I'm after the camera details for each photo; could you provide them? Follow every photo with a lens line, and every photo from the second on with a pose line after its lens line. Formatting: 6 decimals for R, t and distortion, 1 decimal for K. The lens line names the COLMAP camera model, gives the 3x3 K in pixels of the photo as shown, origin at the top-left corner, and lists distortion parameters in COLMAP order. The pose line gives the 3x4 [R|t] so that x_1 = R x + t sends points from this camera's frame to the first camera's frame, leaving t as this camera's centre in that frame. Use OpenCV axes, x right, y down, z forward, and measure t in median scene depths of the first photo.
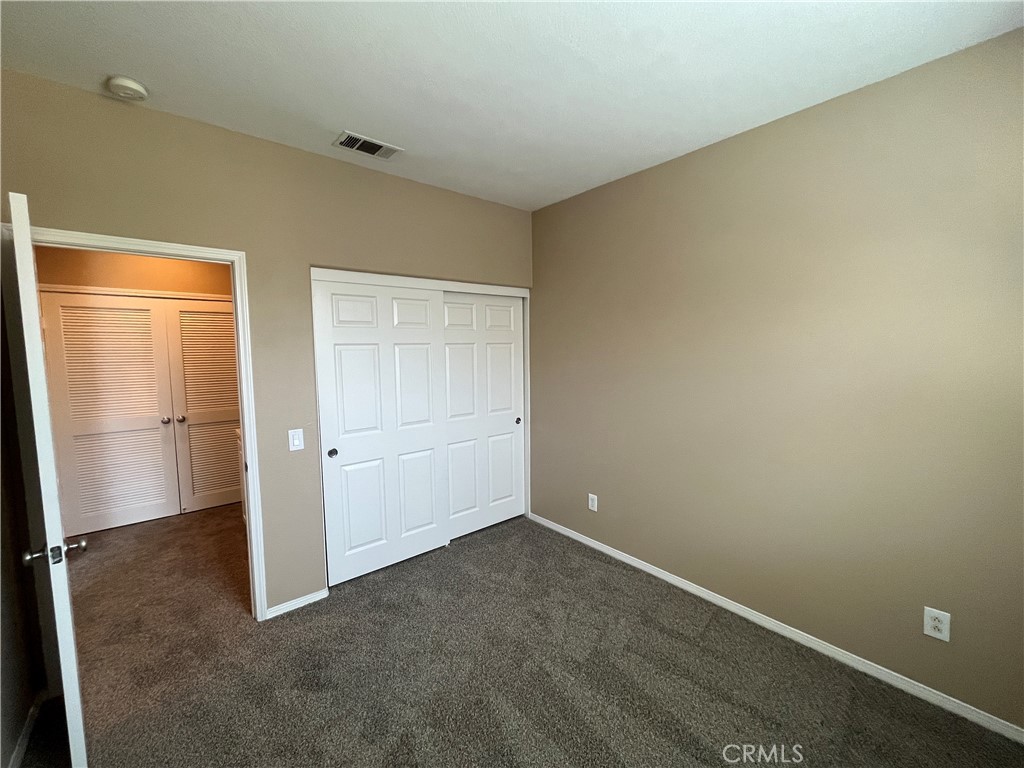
lens RADIAL K [[413.6, 0, 507.5], [0, 413.6, 383.2], [0, 0, 1]] dist [-0.002840, -0.000336]
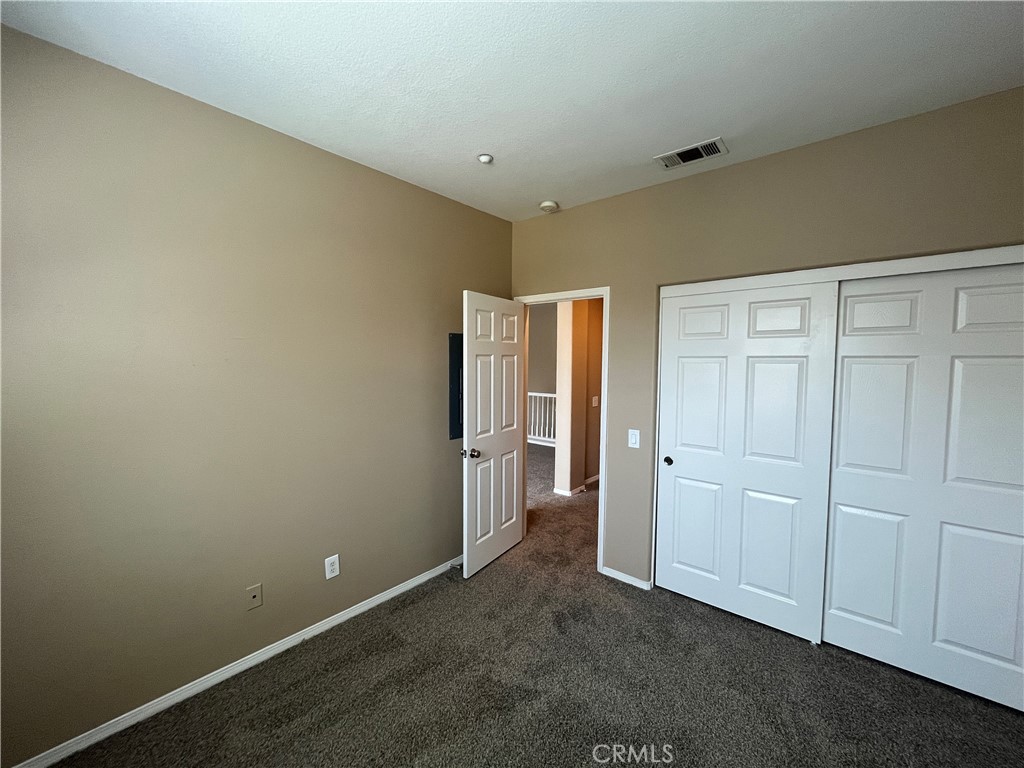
lens RADIAL K [[413.6, 0, 507.5], [0, 413.6, 383.2], [0, 0, 1]] dist [-0.002840, -0.000336]
pose [[0.163457, 0.067768, -0.984220, 0.530017], [-0.092609, 0.994287, 0.053081, -0.044513], [0.982194, 0.082471, 0.168799, 0.414426]]
